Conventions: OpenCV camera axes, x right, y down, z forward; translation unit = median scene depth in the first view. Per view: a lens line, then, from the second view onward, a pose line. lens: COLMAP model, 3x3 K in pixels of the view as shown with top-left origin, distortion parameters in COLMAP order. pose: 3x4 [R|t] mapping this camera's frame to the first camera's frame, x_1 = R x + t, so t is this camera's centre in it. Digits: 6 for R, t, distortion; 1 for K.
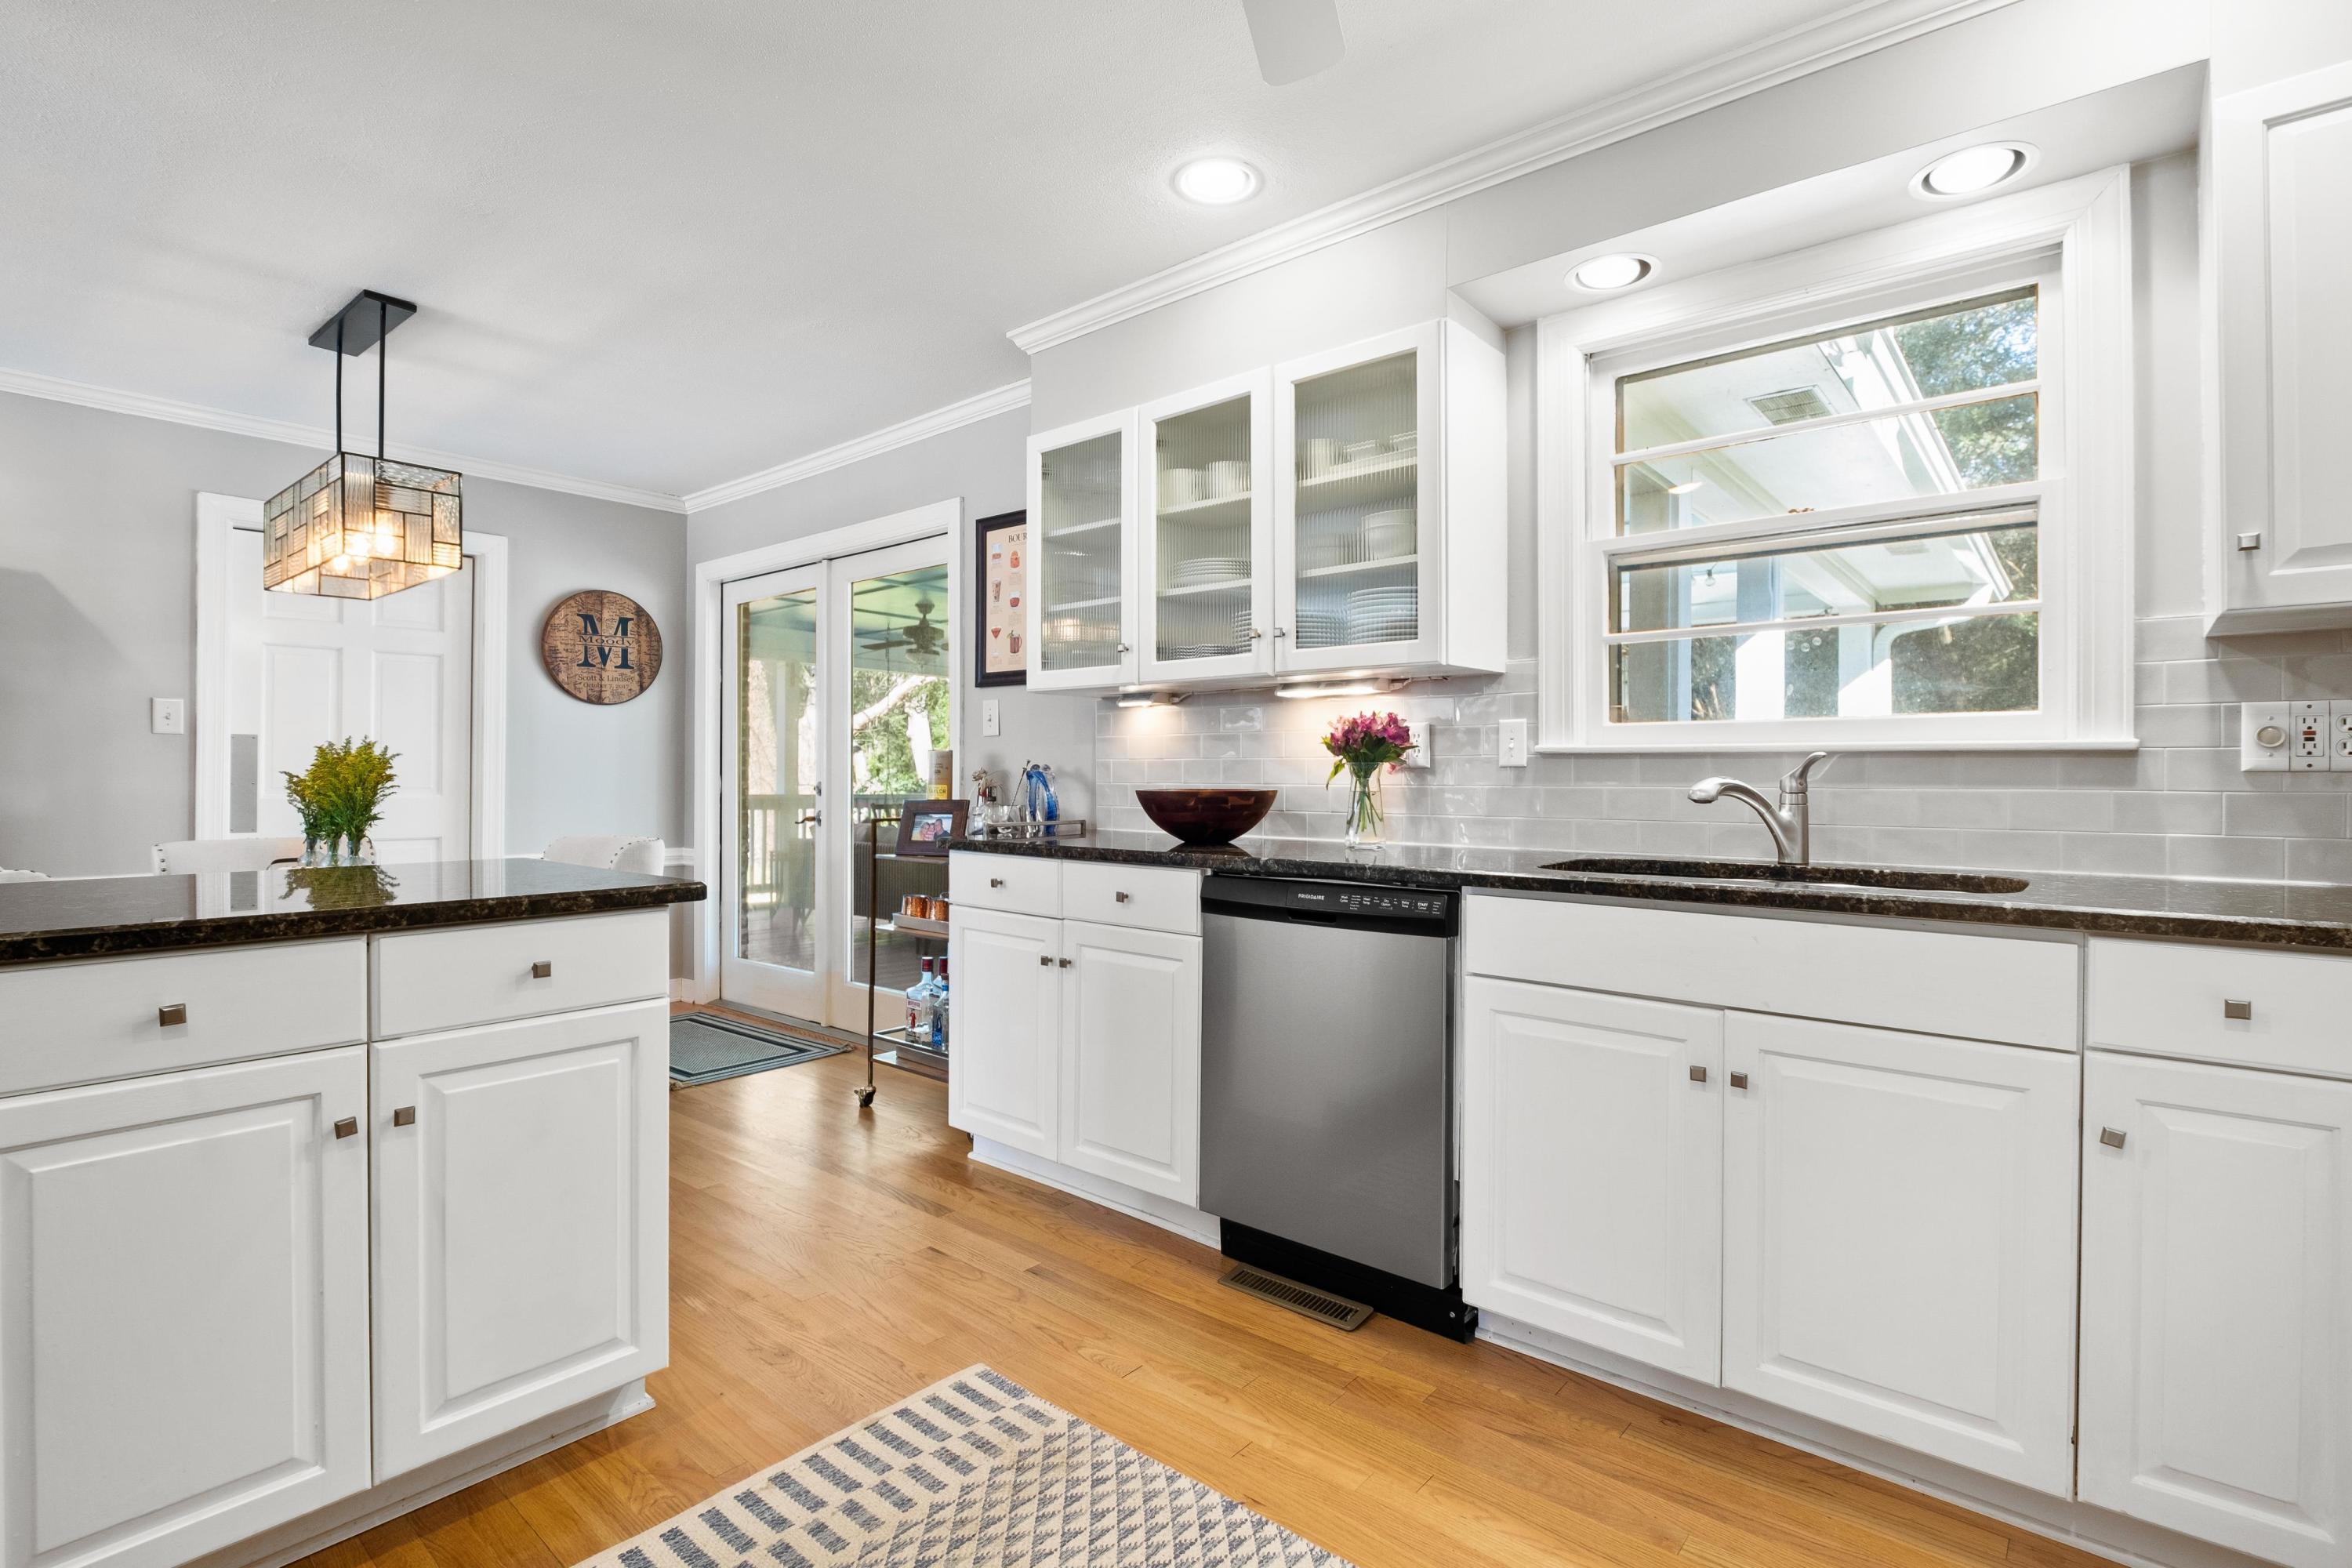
lens RADIAL K [[1122.7, 0, 1169.8], [0, 1122.7, 769.0], [0, 0, 1]] dist [0.002704, -0.000697]
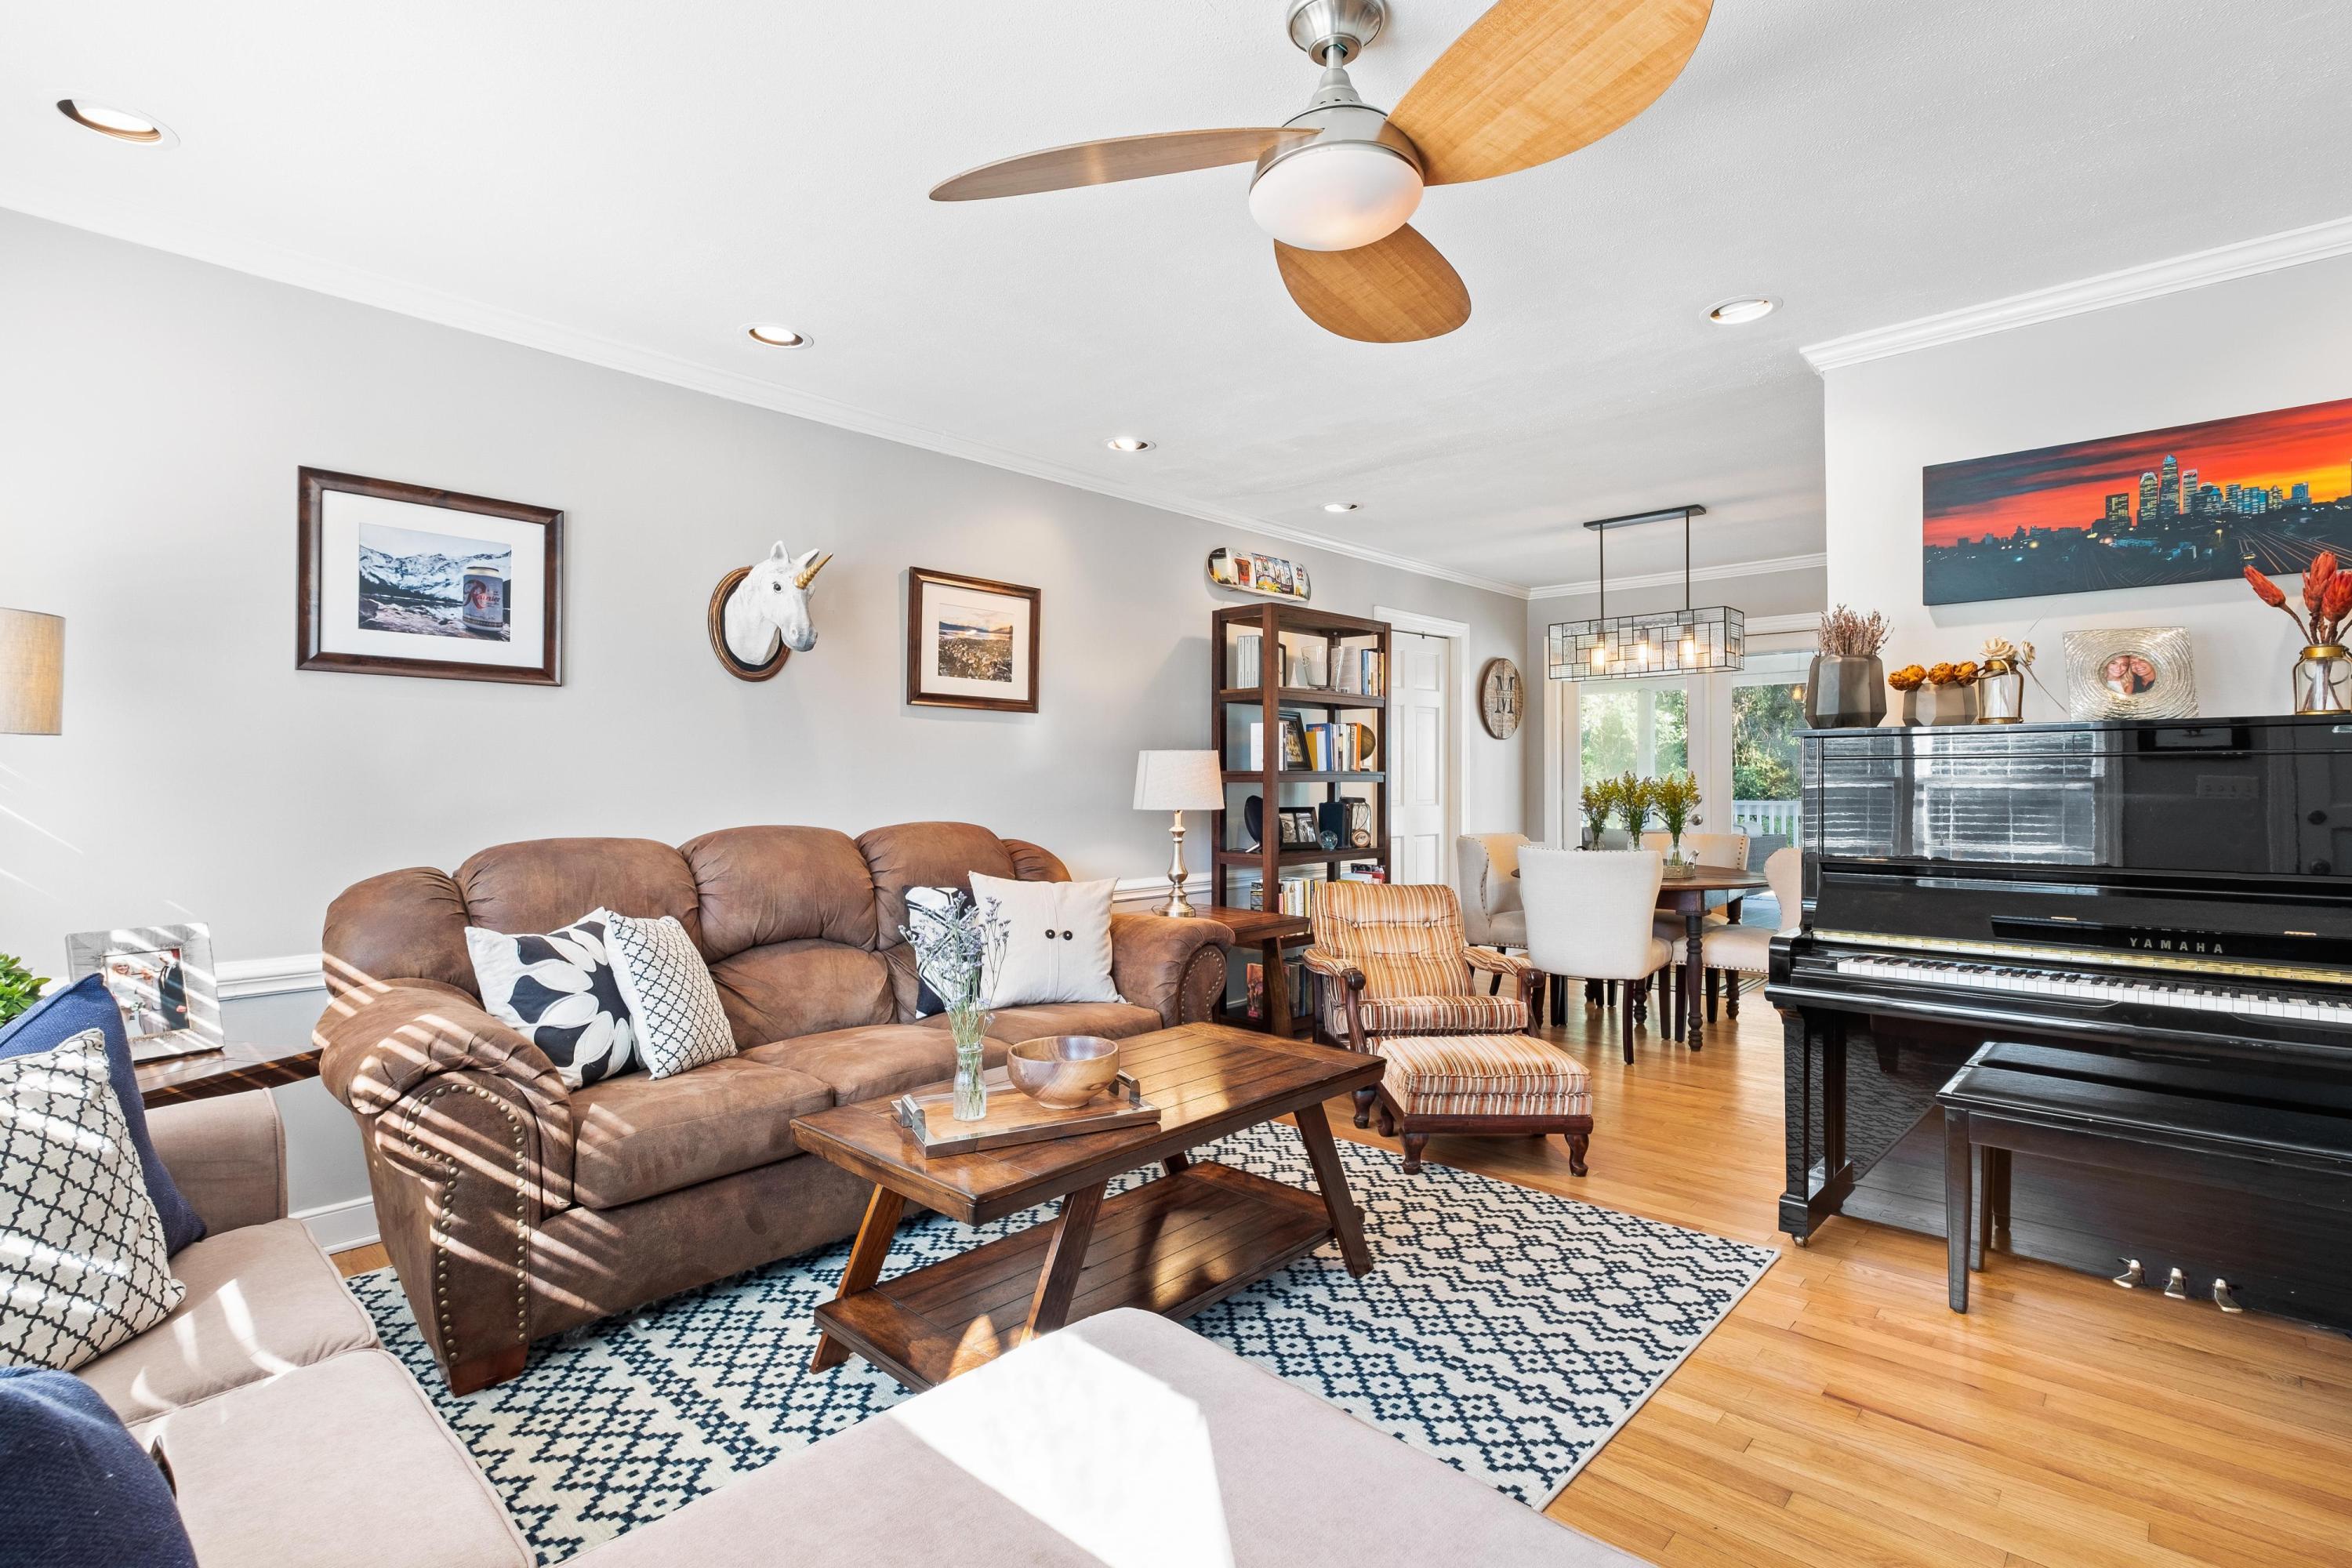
lens RADIAL K [[1122.7, 0, 1169.8], [0, 1122.7, 769.0], [0, 0, 1]] dist [0.002704, -0.000697]
pose [[0.999081, -0.004752, -0.042608, -1.110283], [0.004631, 0.999985, -0.002960, -0.024690], [0.042621, 0.002760, 0.999087, -0.529338]]
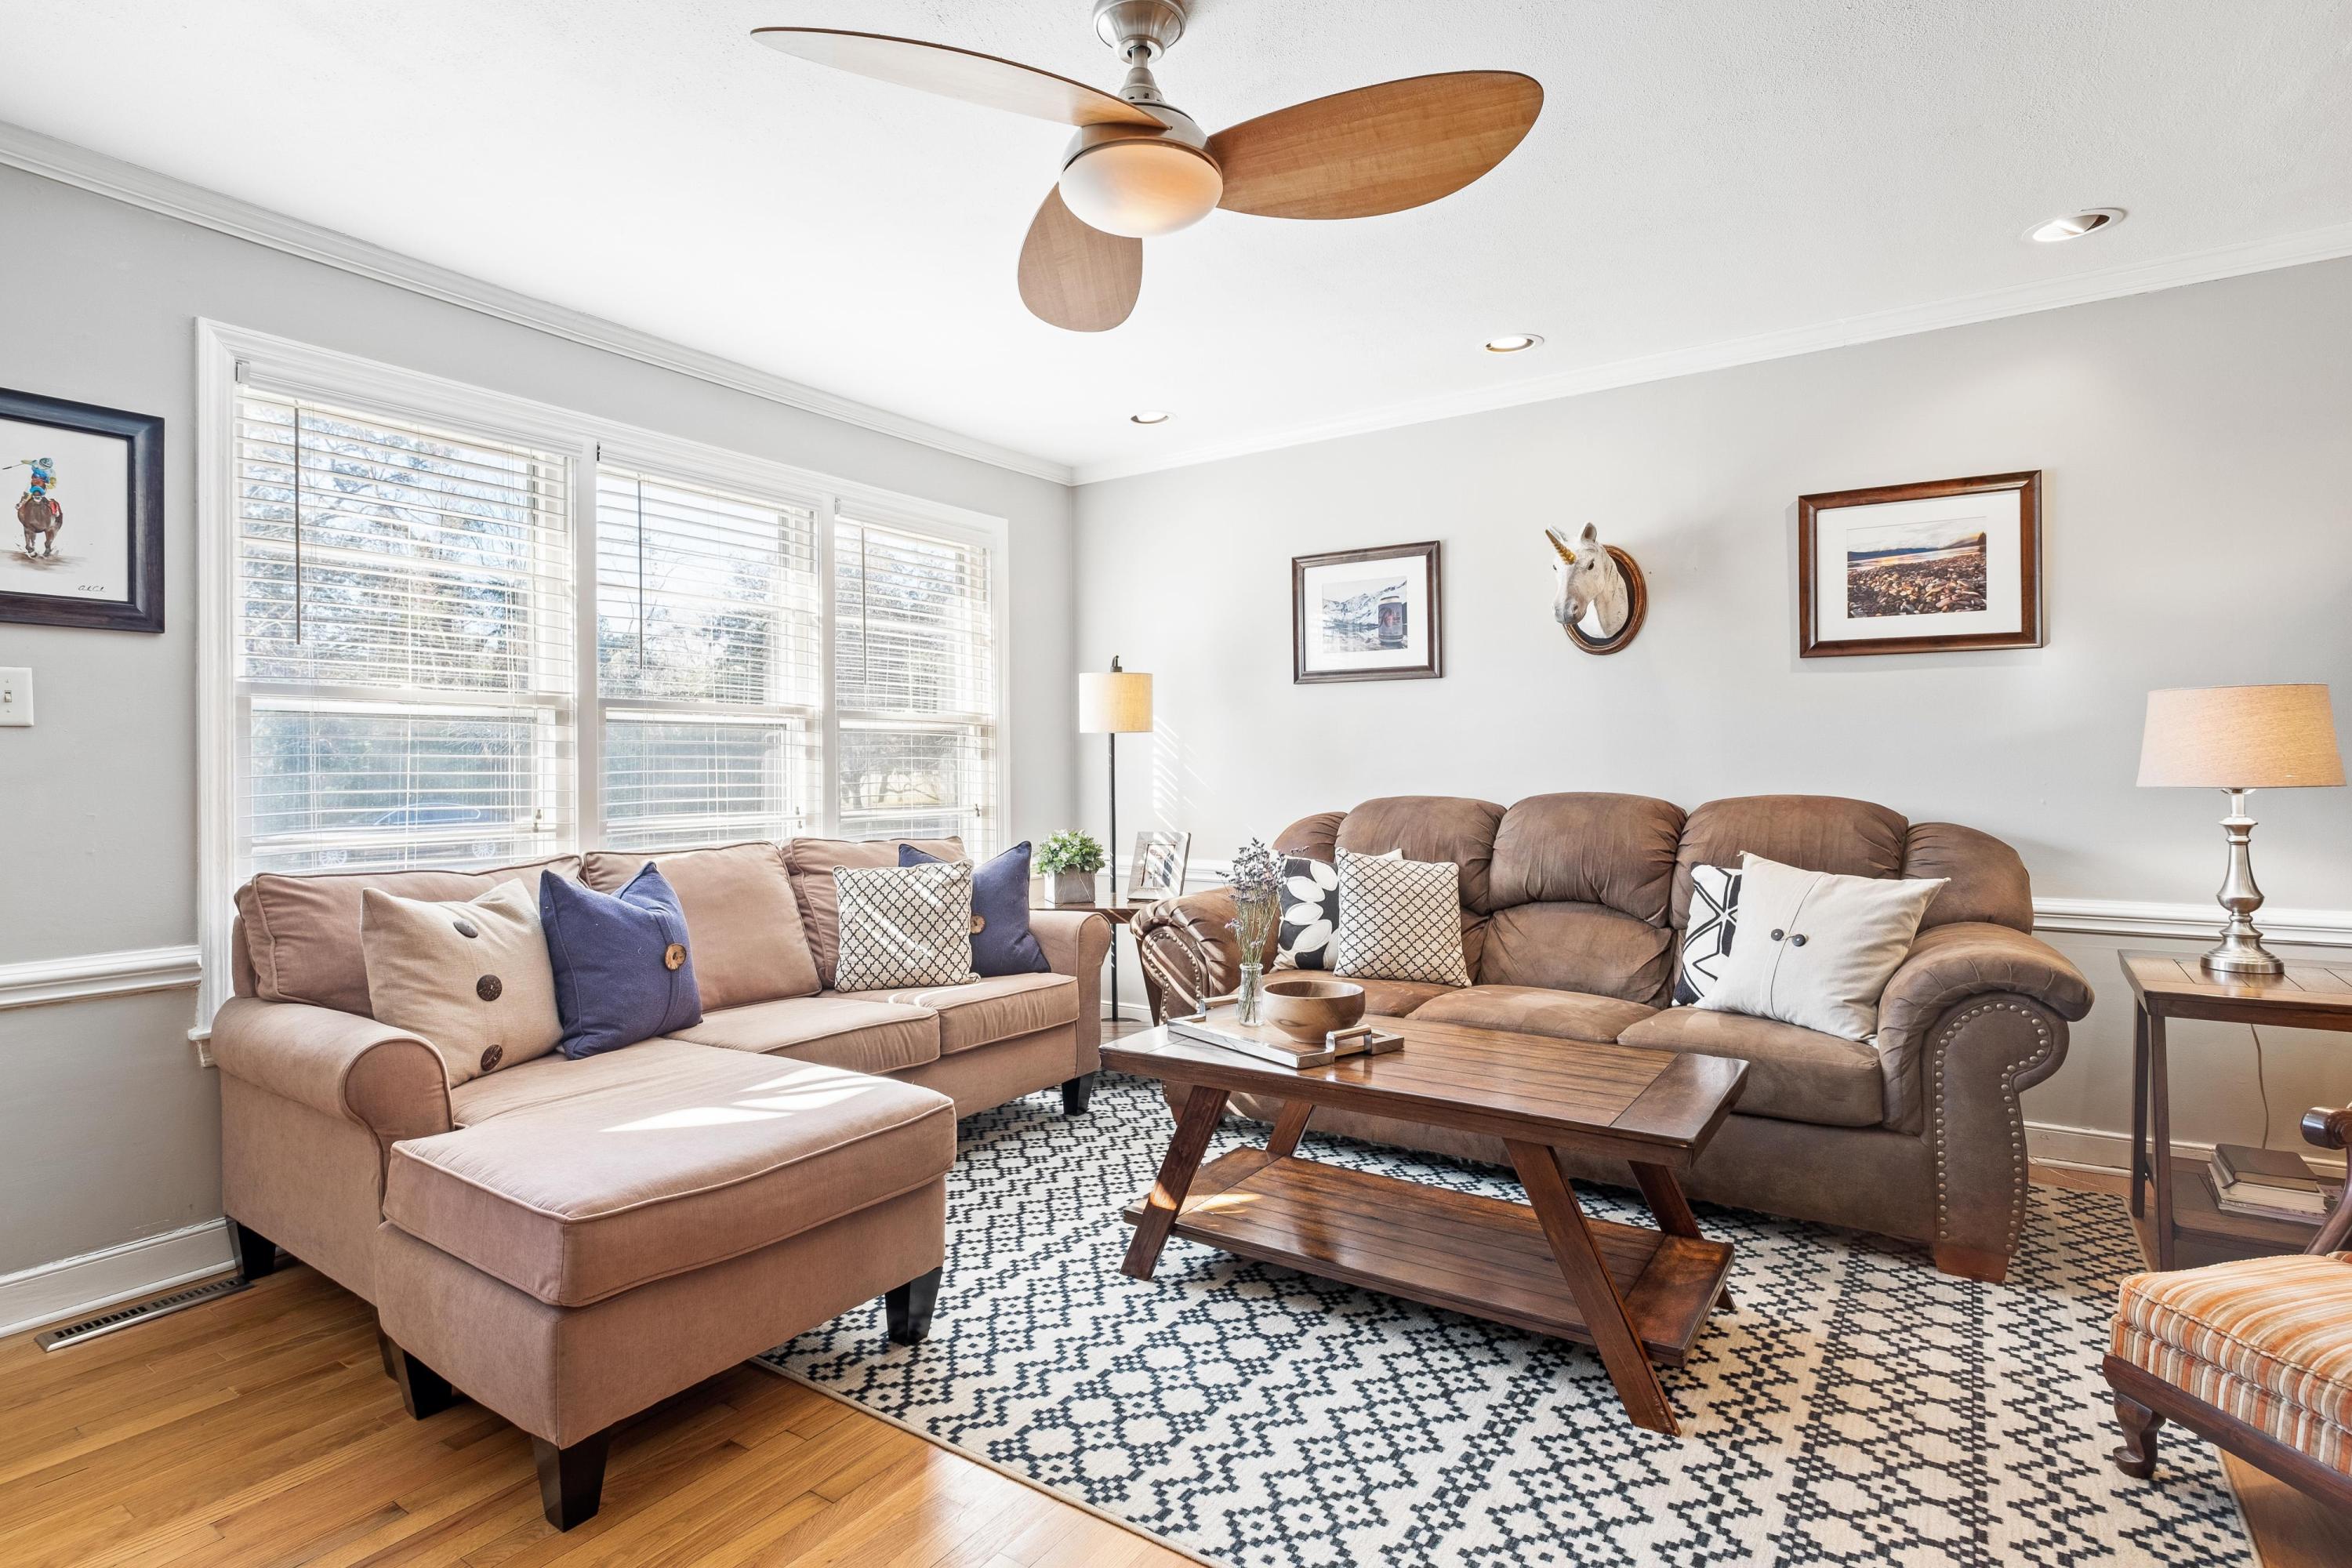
lens RADIAL K [[1121.2, 0, 1141.1], [0, 1121.2, 748.3], [0, 0, 1]] dist [-0.004493, -0.000894]
pose [[0.118635, -0.021768, -0.992699, -0.596445], [0.013689, 0.999701, -0.020285, -0.006845], [0.992844, -0.011183, 0.118898, -0.138638]]
